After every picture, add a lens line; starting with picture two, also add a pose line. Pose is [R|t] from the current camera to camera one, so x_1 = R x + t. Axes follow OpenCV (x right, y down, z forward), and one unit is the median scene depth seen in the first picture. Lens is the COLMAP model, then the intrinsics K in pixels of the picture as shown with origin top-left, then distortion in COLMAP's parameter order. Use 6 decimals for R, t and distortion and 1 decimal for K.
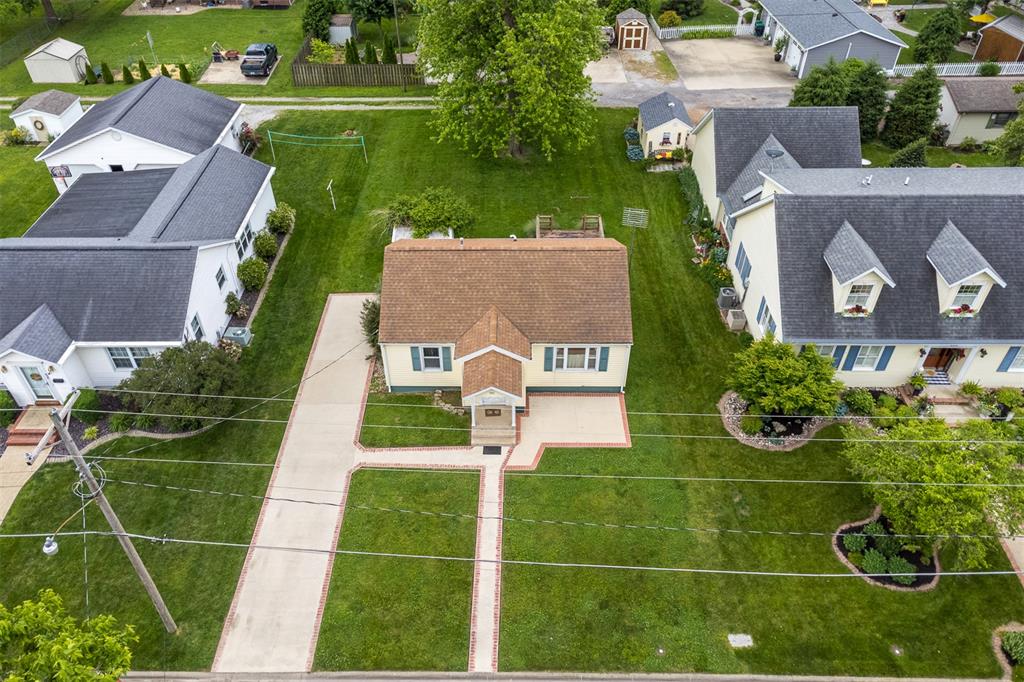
lens RADIAL K [[737.9, 0, 510.4], [0, 737.9, 328.8], [0, 0, 1]] dist [0.039498, -0.018581]
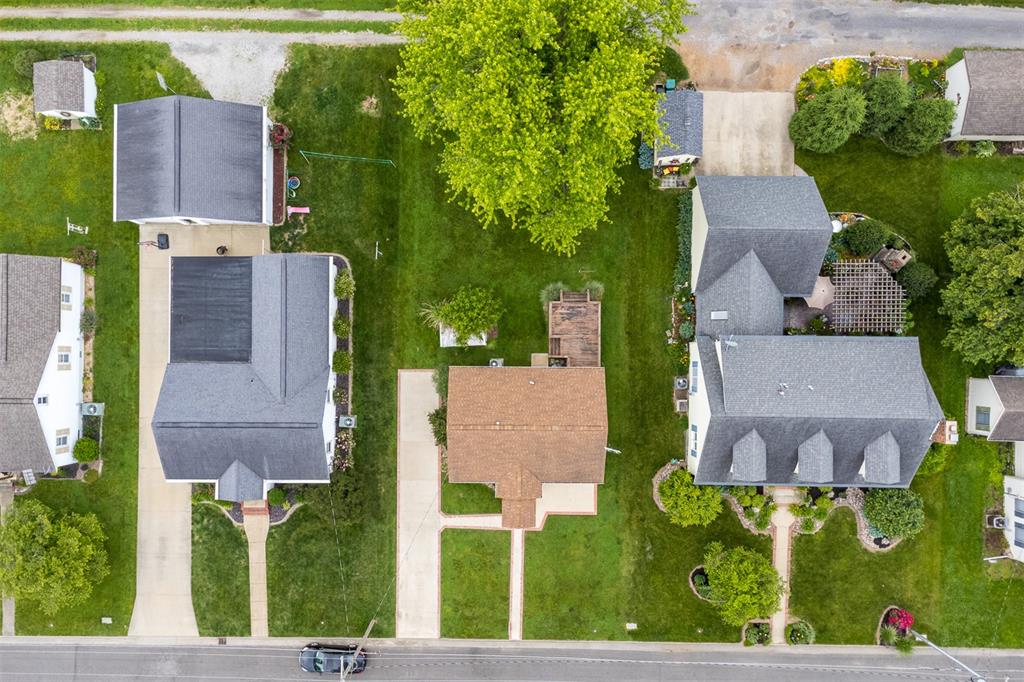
lens RADIAL K [[737.9, 0, 513.2], [0, 737.9, 358.3], [0, 0, 1]] dist [0.039498, -0.018581]
pose [[0.999966, 0.002824, 0.007785, -0.048471], [-0.007778, 0.642916, 0.765897, -1.392766], [-0.002842, -0.765931, 0.642916, 0.149714]]
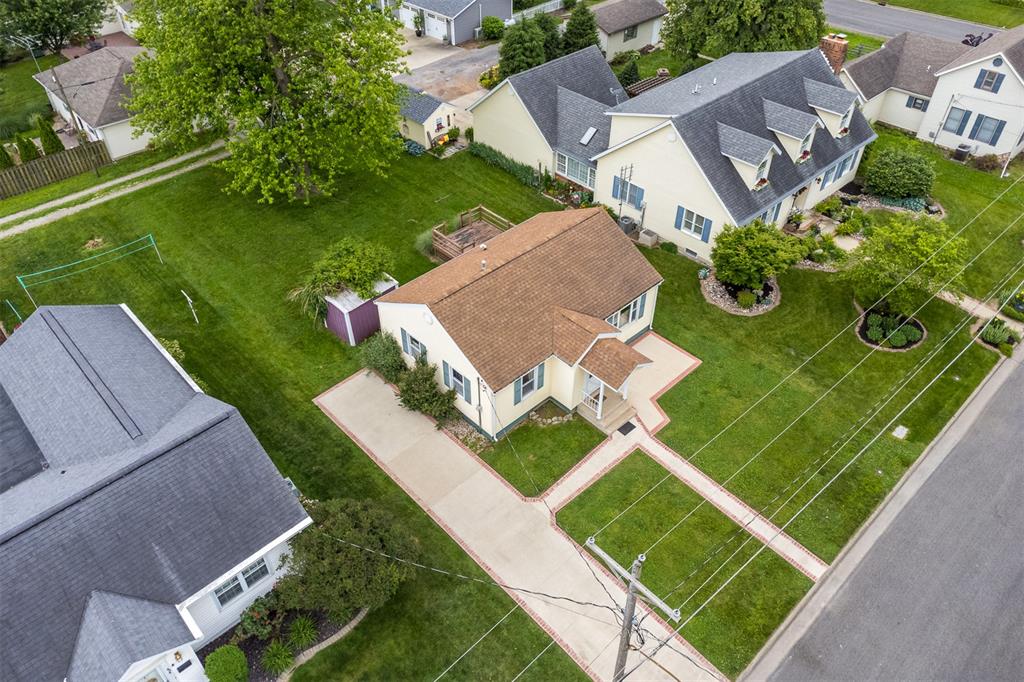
lens RADIAL K [[737.9, 0, 504.9], [0, 737.9, 313.1], [0, 0, 1]] dist [0.039498, -0.018581]
pose [[0.724013, -0.439532, 0.531617, -0.606188], [0.444745, 0.886565, 0.127295, -0.178957], [-0.527263, 0.144271, 0.837365, 0.199052]]
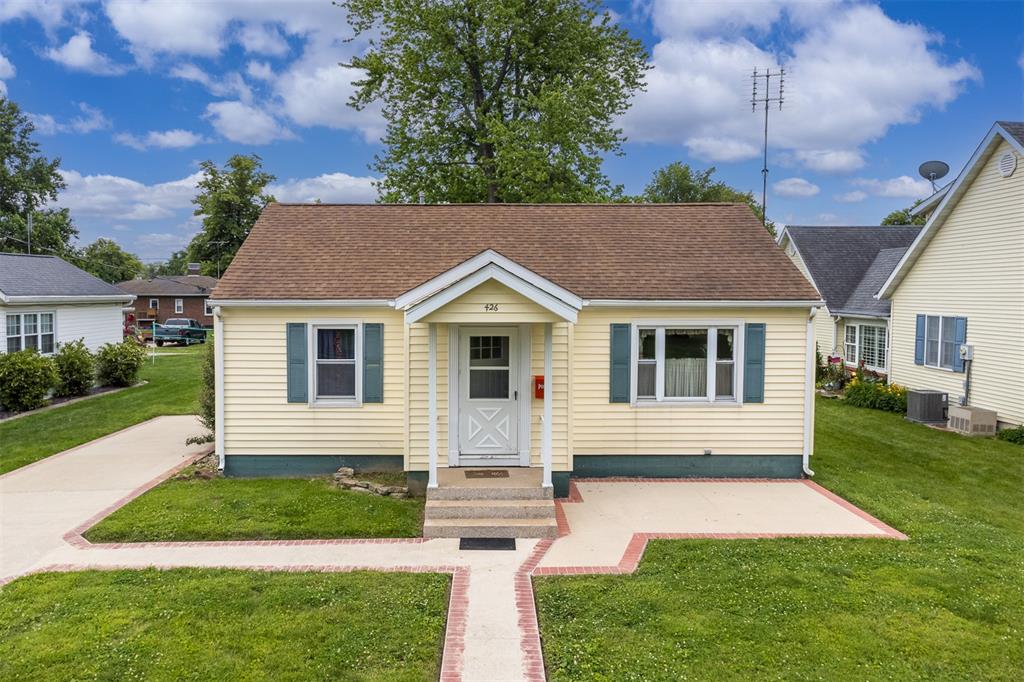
lens RADIAL K [[737.9, 0, 486.5], [0, 737.9, 339.7], [0, 0, 1]] dist [0.039498, -0.018581]
pose [[0.999875, 0.002710, 0.015572, -0.029580], [0.007044, 0.805572, -0.592456, 0.276586], [-0.014150, 0.592492, 0.805452, 0.666495]]
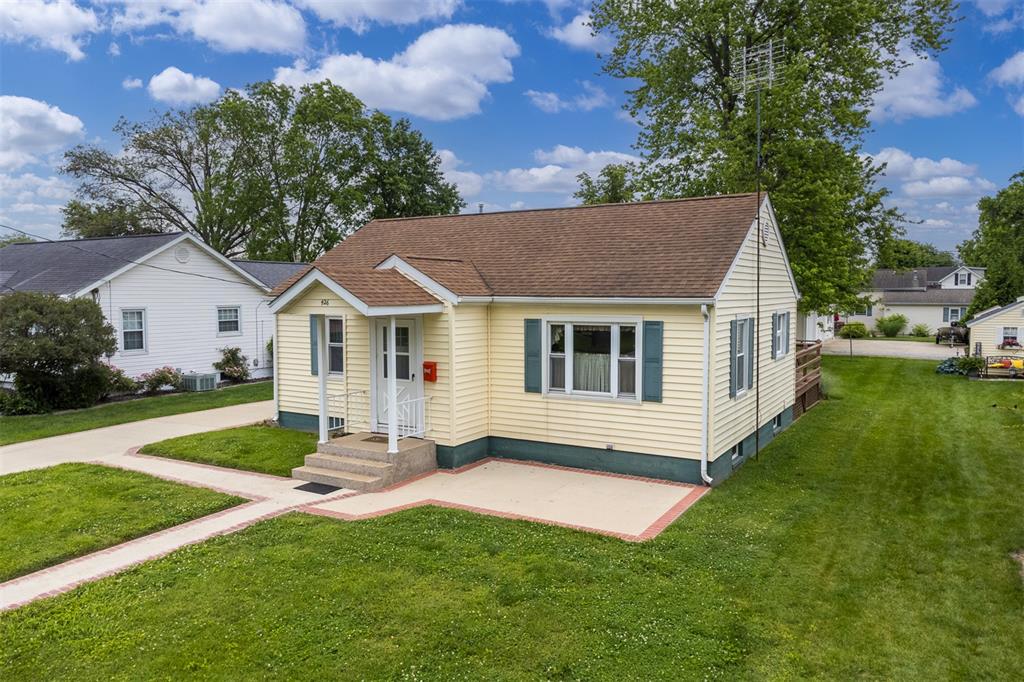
lens RADIAL K [[737.9, 0, 505.3], [0, 737.9, 322.0], [0, 0, 1]] dist [0.039498, -0.018581]
pose [[0.859389, 0.022482, -0.510829, 0.266131], [-0.328980, 0.789110, -0.518728, 0.263255], [0.391438, 0.613841, 0.685548, 0.681861]]
